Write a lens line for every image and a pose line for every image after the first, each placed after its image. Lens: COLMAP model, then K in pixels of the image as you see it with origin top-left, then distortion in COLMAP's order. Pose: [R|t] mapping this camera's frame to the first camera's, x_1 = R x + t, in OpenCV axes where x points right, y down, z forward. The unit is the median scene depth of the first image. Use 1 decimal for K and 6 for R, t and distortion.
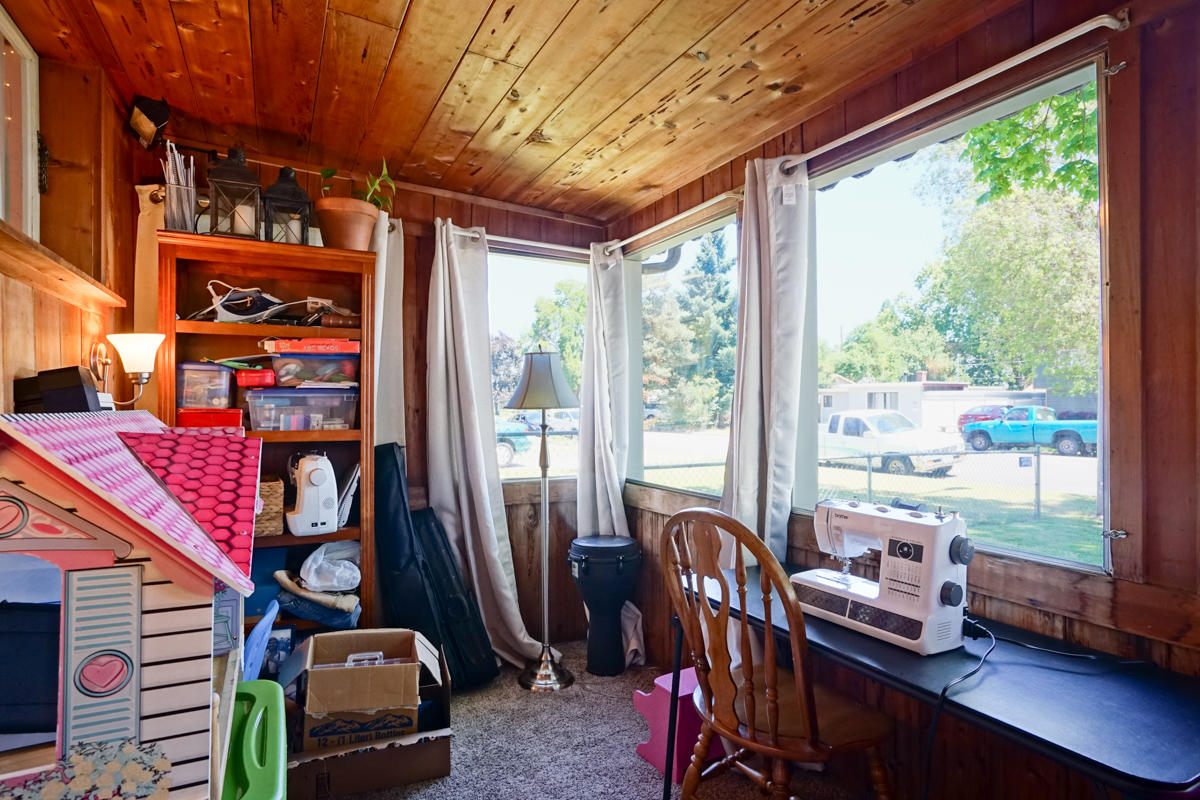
lens RADIAL K [[644.5, 0, 600.9], [0, 644.5, 398.6], [0, 0, 1]] dist [-0.005723, 0.000525]
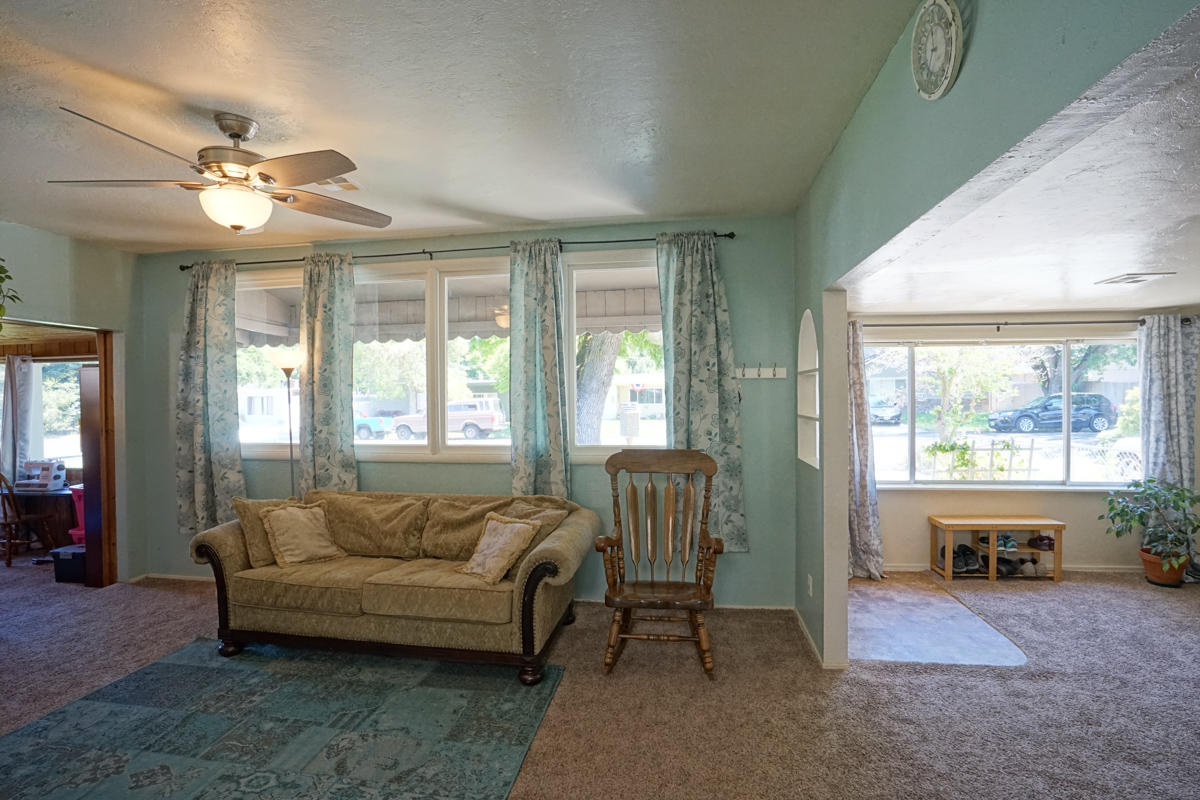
lens RADIAL K [[552.3, 0, 589.8], [0, 552.3, 404.0], [0, 0, 1]] dist [-0.051524, 0.016164]
pose [[0.596984, -0.008882, 0.802204, -0.108461], [0.001736, 0.999951, 0.009779, -0.118135], [-0.802251, -0.004446, 0.596970, -2.064901]]
